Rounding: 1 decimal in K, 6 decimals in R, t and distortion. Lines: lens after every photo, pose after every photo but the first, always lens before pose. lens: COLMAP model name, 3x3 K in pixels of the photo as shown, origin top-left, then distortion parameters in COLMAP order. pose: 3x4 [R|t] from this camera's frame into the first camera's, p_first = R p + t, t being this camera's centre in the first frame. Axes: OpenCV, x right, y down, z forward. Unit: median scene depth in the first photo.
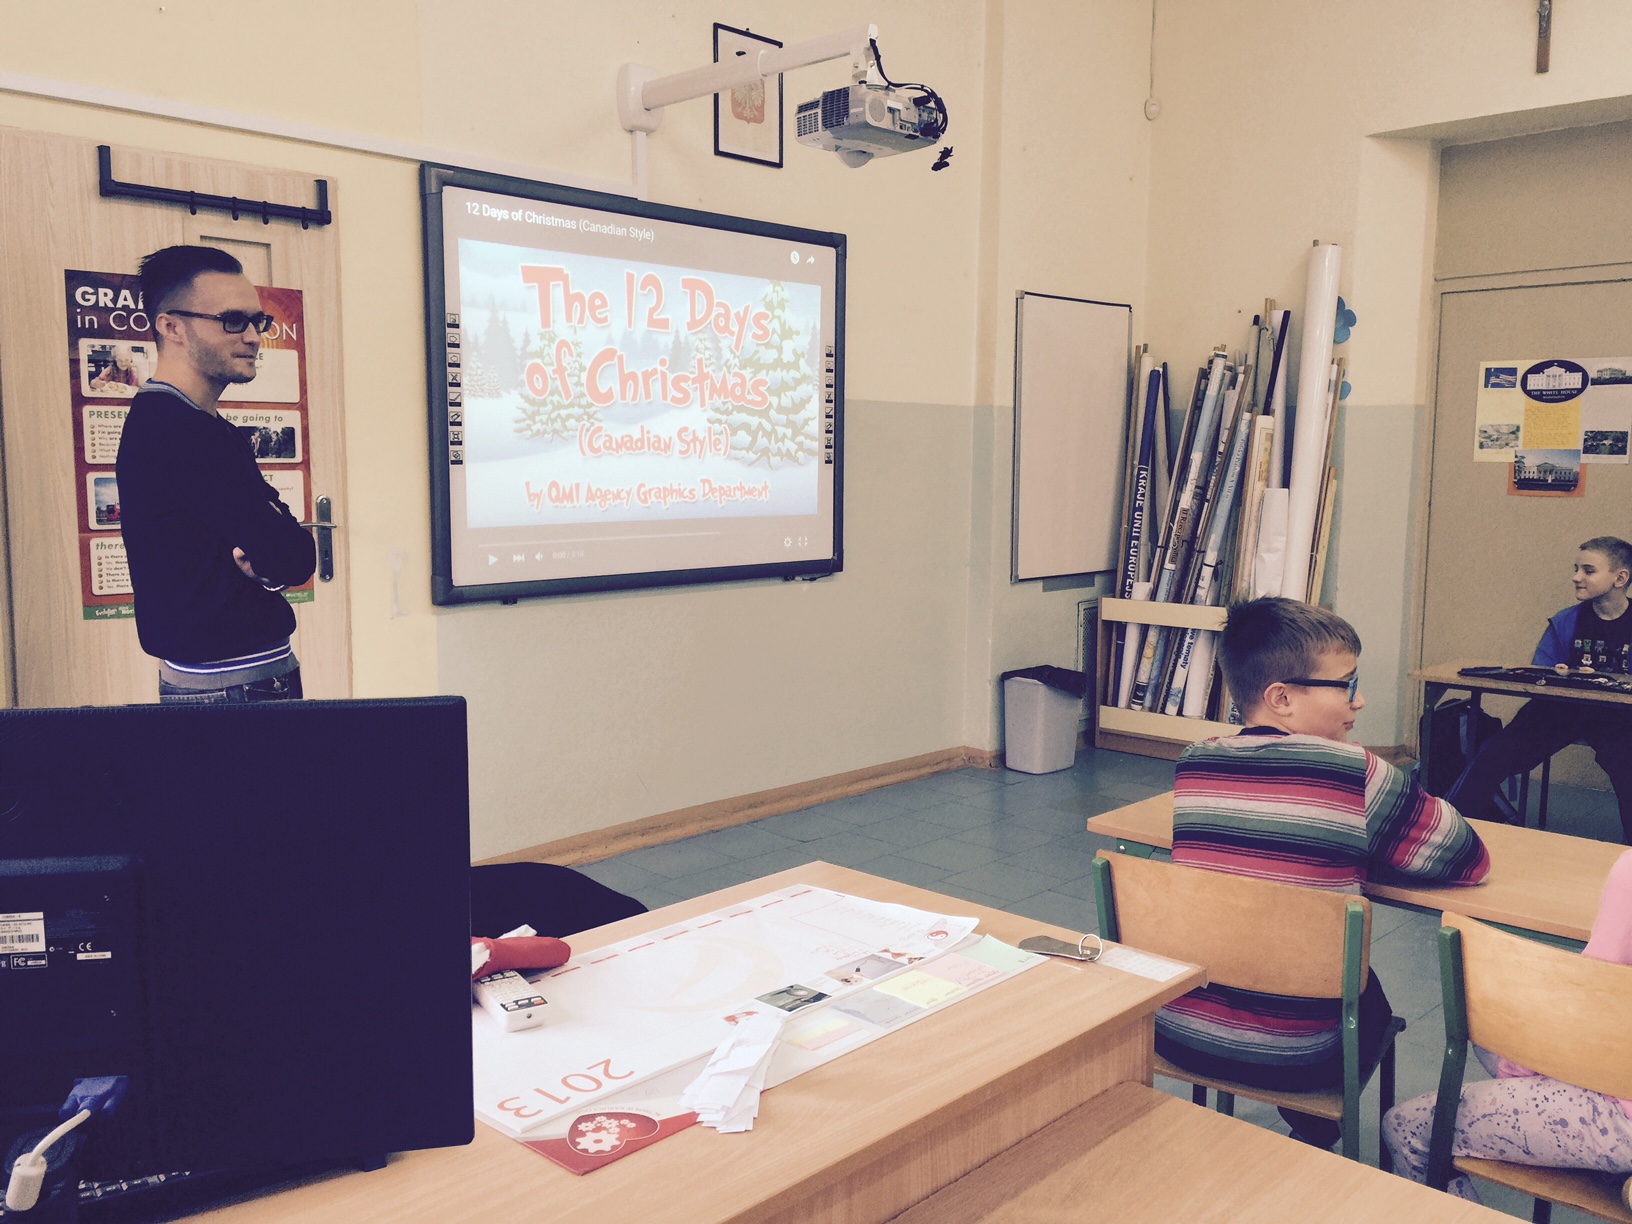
lens RADIAL K [[1421.0, 0, 826.0], [0, 1421.0, 605.8], [0, 0, 1]] dist [0.090524, -0.105186]
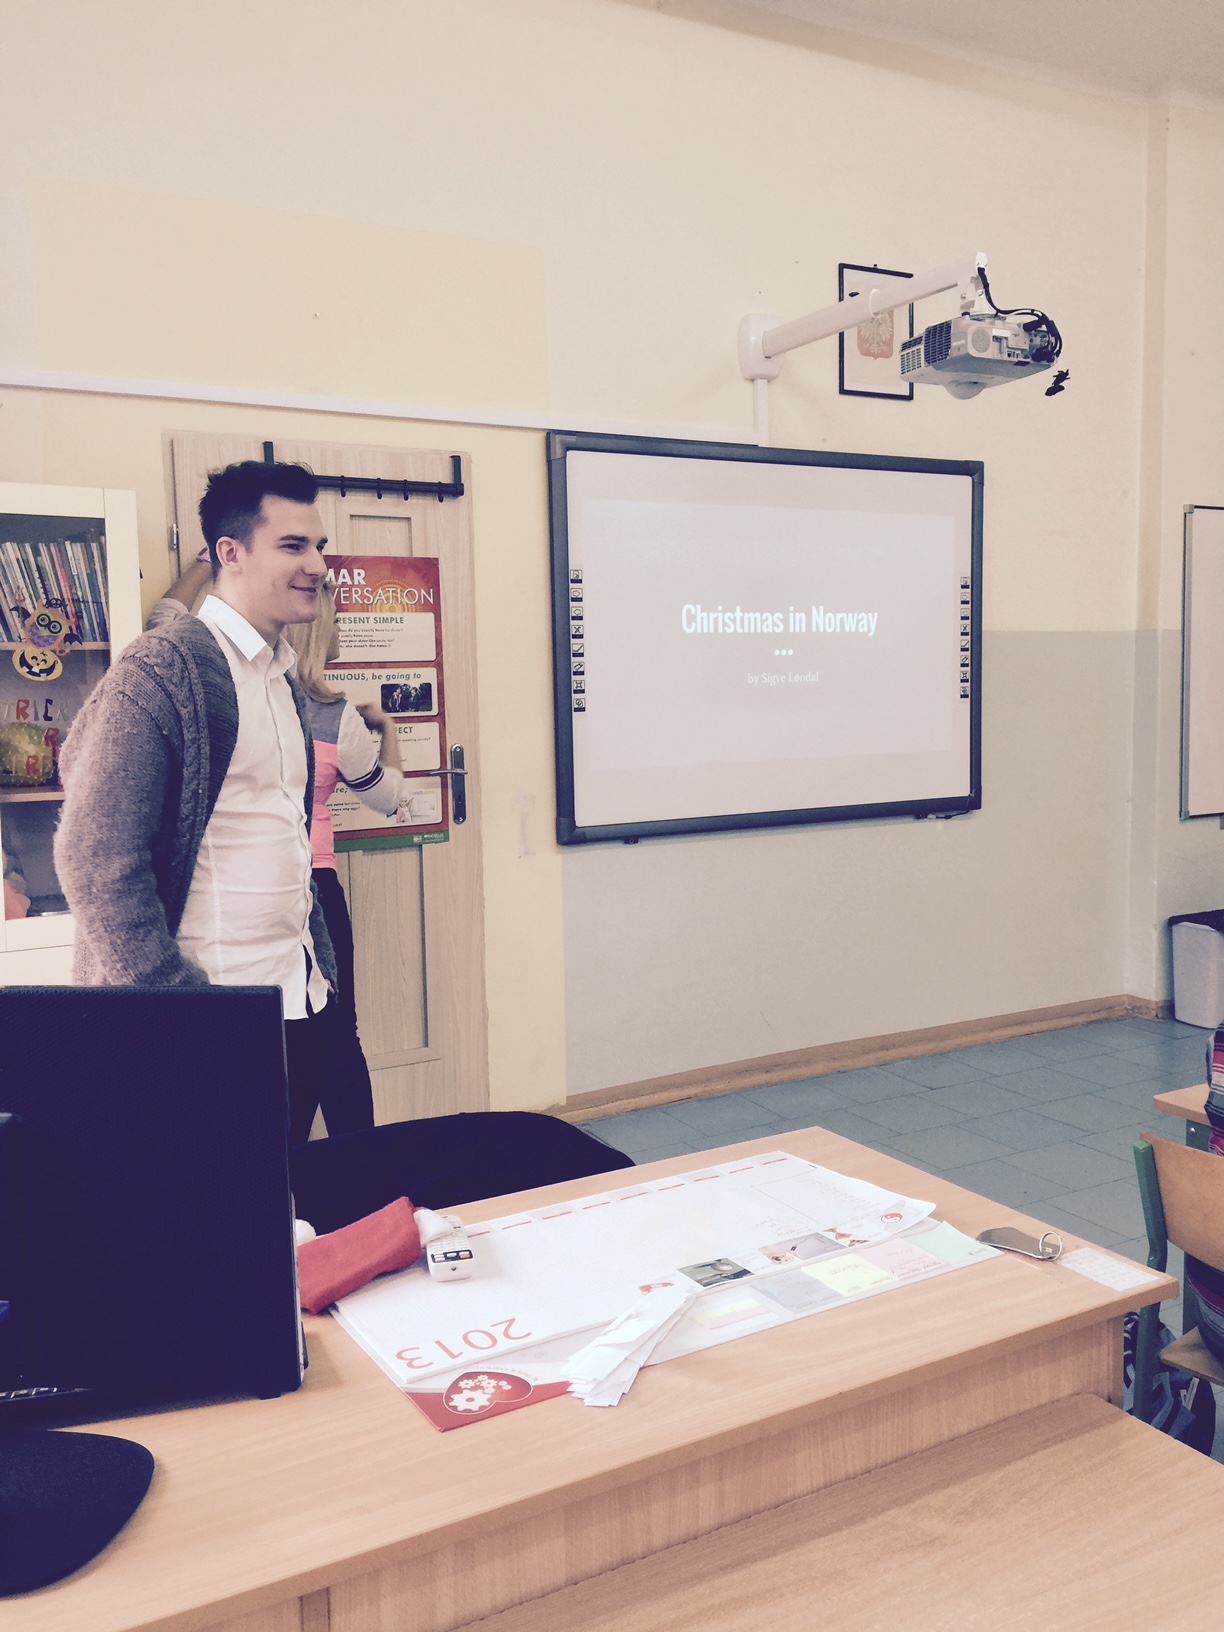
lens RADIAL K [[1421.0, 0, 618.4], [0, 1421.0, 807.5], [0, 0, 1]] dist [0.090524, -0.105186]
pose [[0.960328, -0.000894, -0.278872, 0.067706], [-0.003672, 0.999868, -0.015851, -0.012888], [0.278850, 0.016246, 0.960197, 0.002239]]
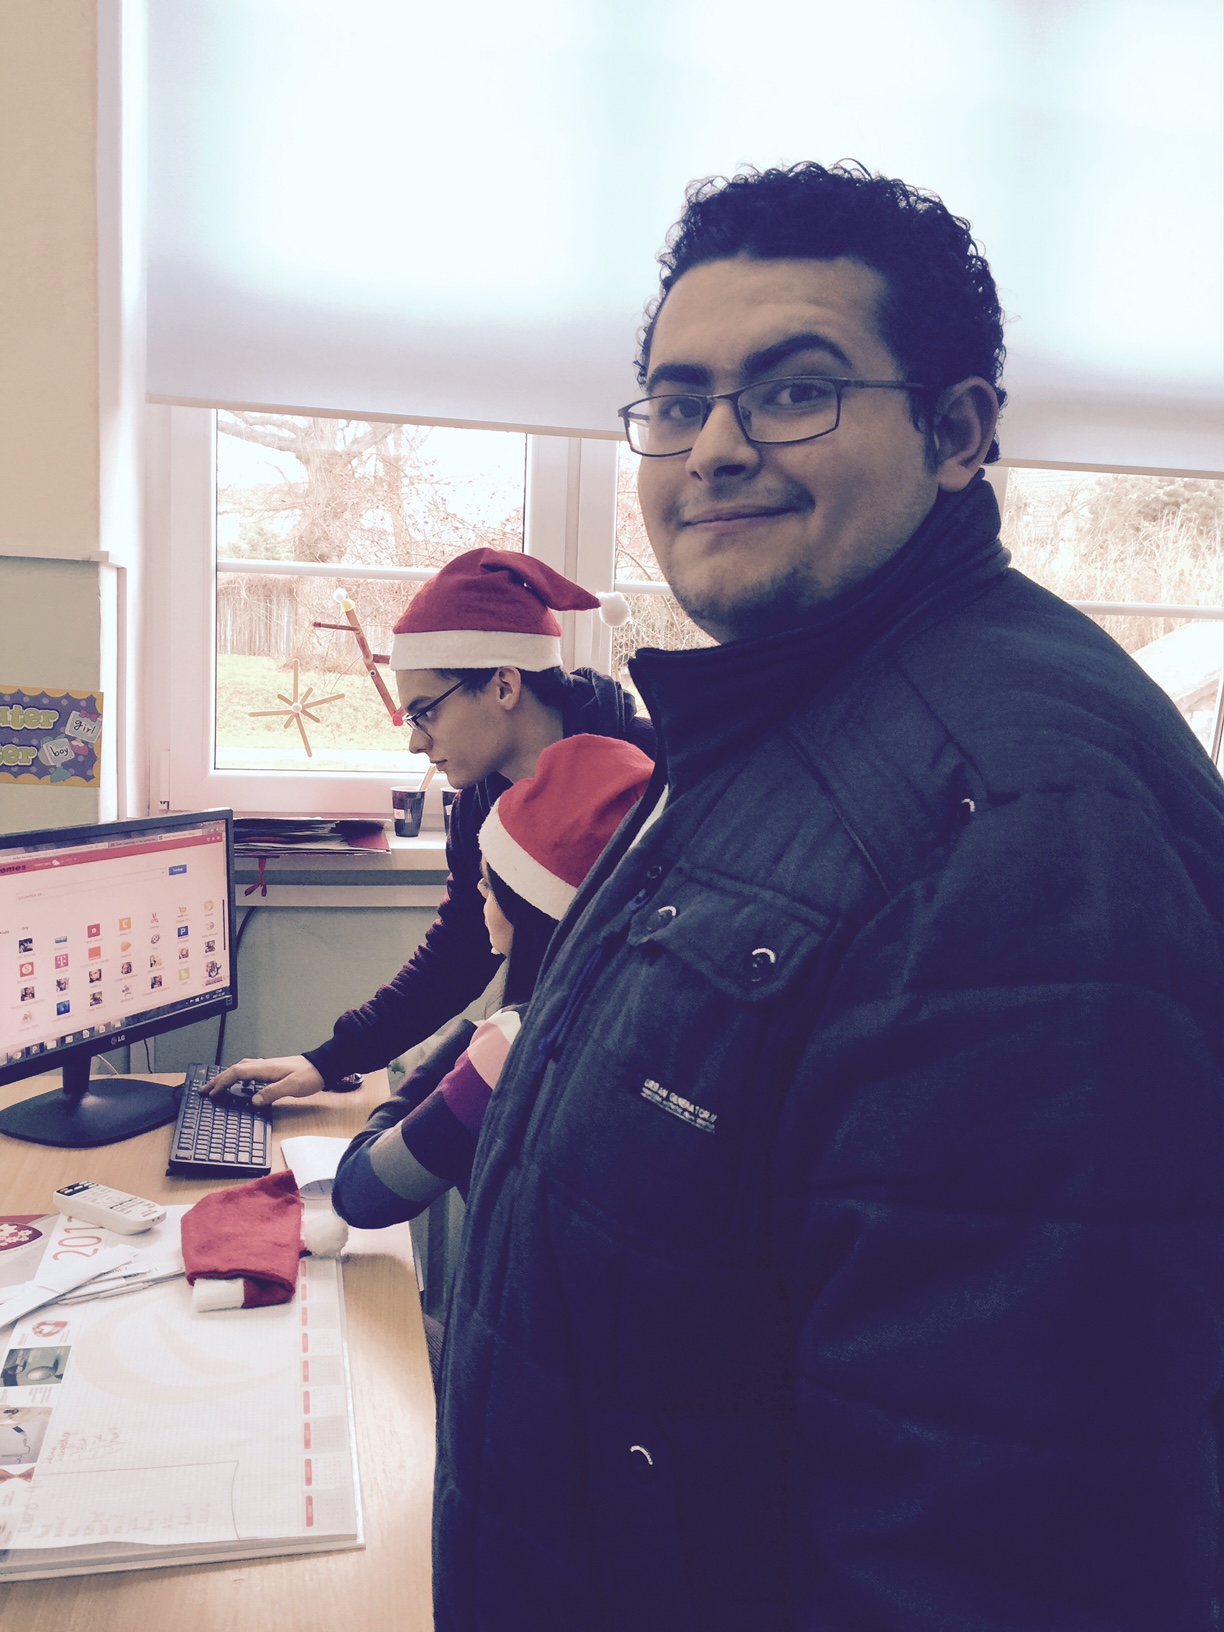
lens RADIAL K [[1421.0, 0, 619.1], [0, 1421.0, 813.1], [0, 0, 1]] dist [0.090524, -0.105186]
pose [[-0.566521, 0.058147, -0.821993, 0.164486], [-0.139839, 0.976256, 0.165436, -0.084024], [0.812096, 0.208669, -0.544938, 0.590197]]
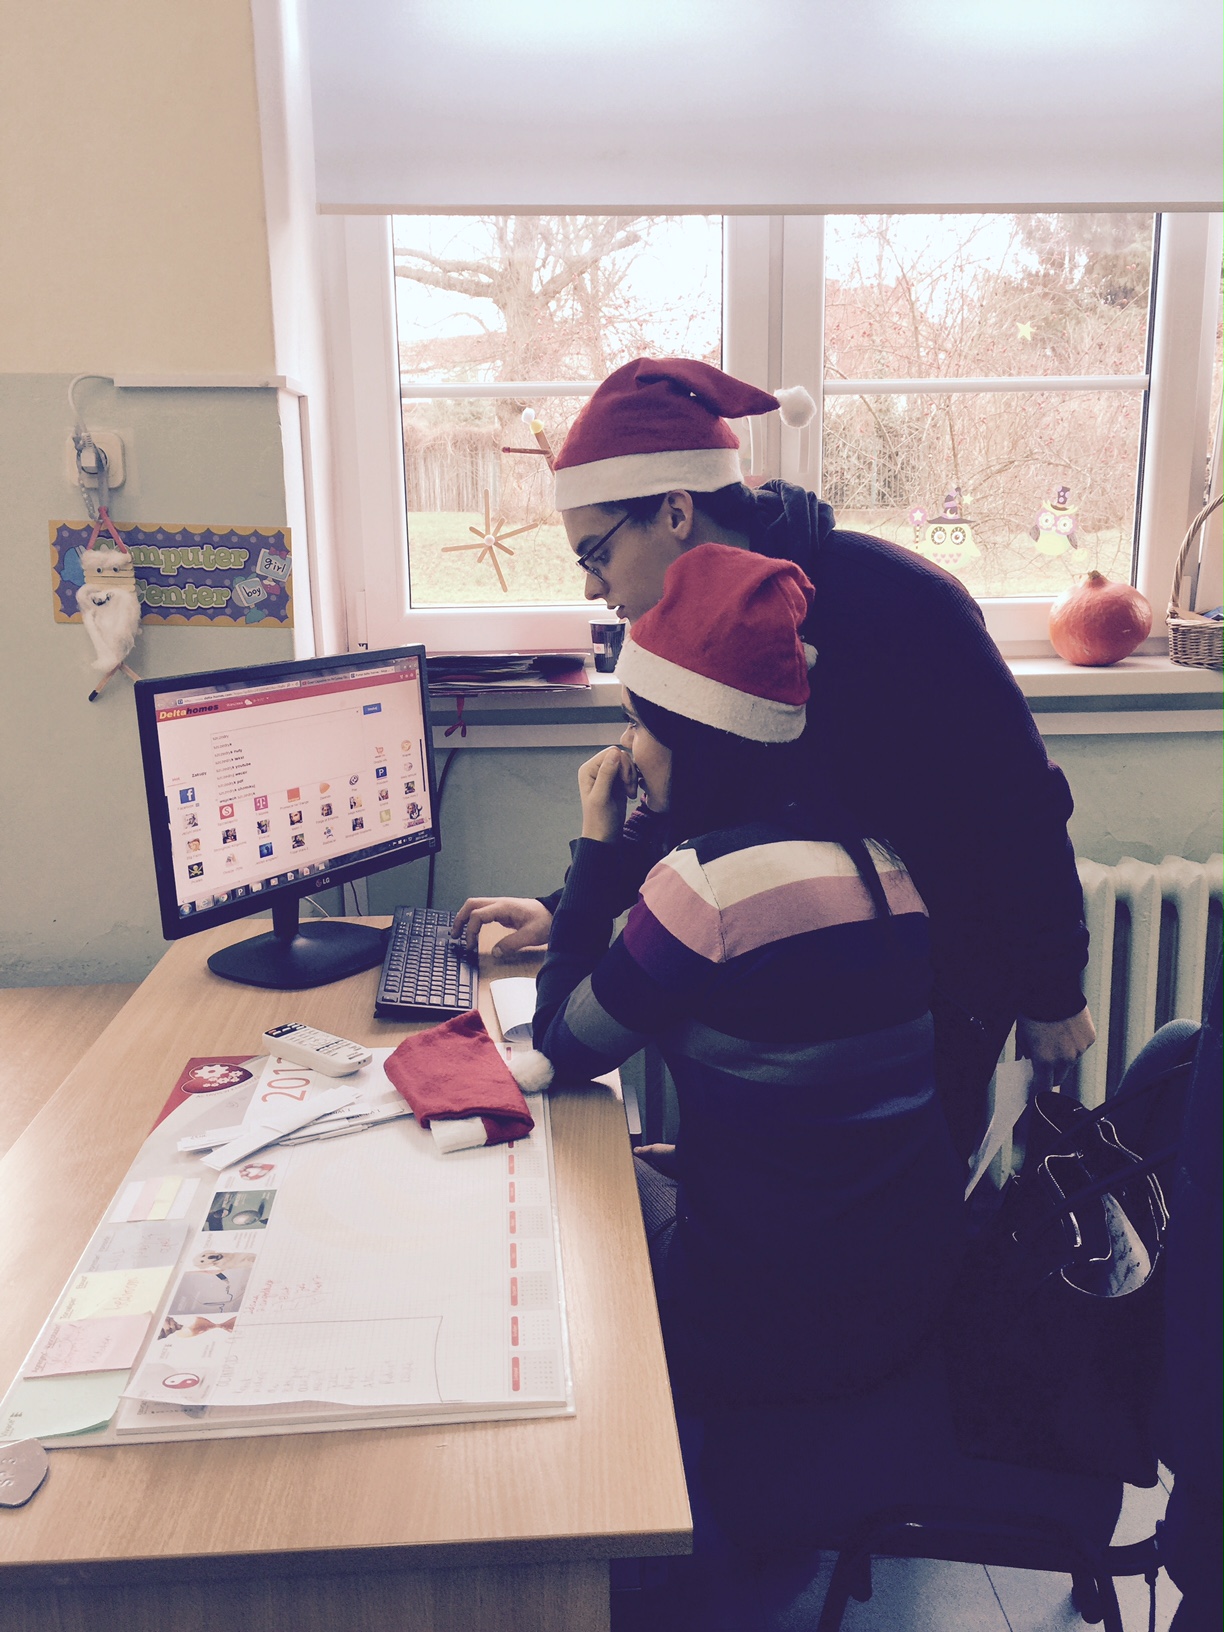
lens RADIAL K [[1421.0, 0, 606.1], [0, 1421.0, 809.0], [0, 0, 1]] dist [0.090524, -0.105186]
pose [[-0.684445, 0.155850, -0.712212, 0.136692], [-0.077347, 0.955849, 0.283495, -0.070938], [0.724950, 0.249124, -0.642172, 0.571971]]
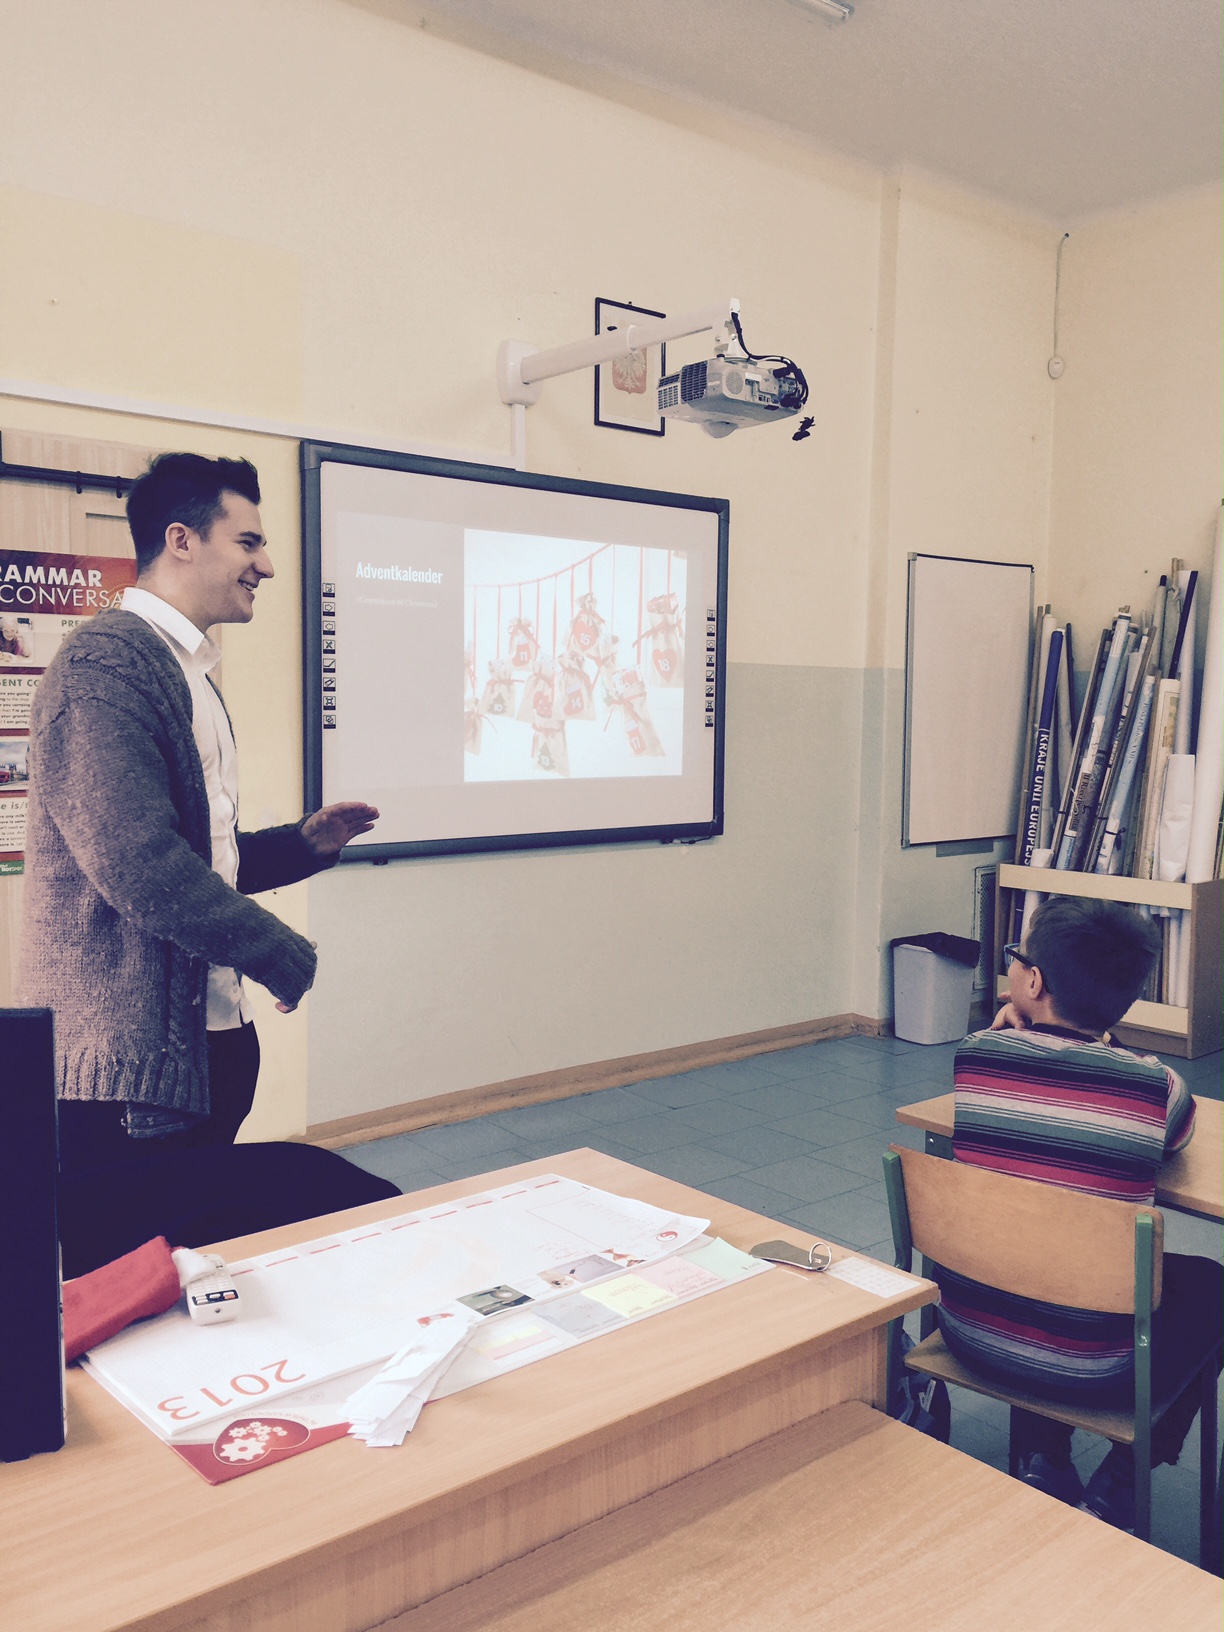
lens RADIAL K [[1421.0, 0, 618.2], [0, 1421.0, 802.4], [0, 0, 1]] dist [0.090524, -0.105186]
pose [[0.995067, 0.012187, -0.098456, 0.054087], [-0.015992, 0.999152, -0.037947, -0.011290], [0.097910, 0.039335, 0.994418, 0.004039]]
